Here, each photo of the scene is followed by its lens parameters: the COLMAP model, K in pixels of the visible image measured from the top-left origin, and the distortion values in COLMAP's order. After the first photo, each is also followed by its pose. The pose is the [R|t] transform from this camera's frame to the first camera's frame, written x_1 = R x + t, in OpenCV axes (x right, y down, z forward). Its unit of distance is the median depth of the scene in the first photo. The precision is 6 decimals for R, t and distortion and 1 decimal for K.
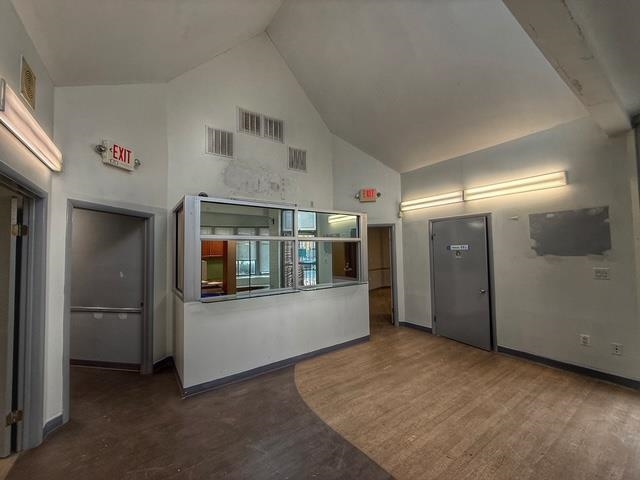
lens RADIAL K [[255.1, 0, 318.7], [0, 255.1, 240.4], [0, 0, 1]] dist [0.000420, -0.000398]
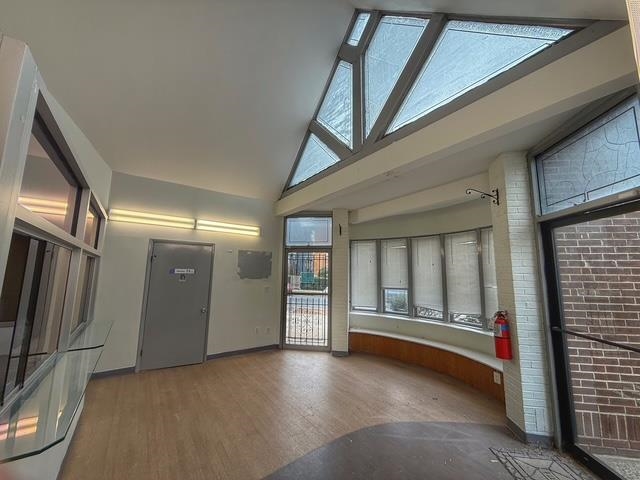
lens RADIAL K [[255.1, 0, 319.0], [0, 255.1, 239.8], [0, 0, 1]] dist [0.000420, -0.000398]
pose [[-0.014892, 0.147824, 0.988902, -0.560616], [-0.056830, 0.987287, -0.148438, 0.026935], [-0.998273, -0.058410, -0.006302, 0.514128]]
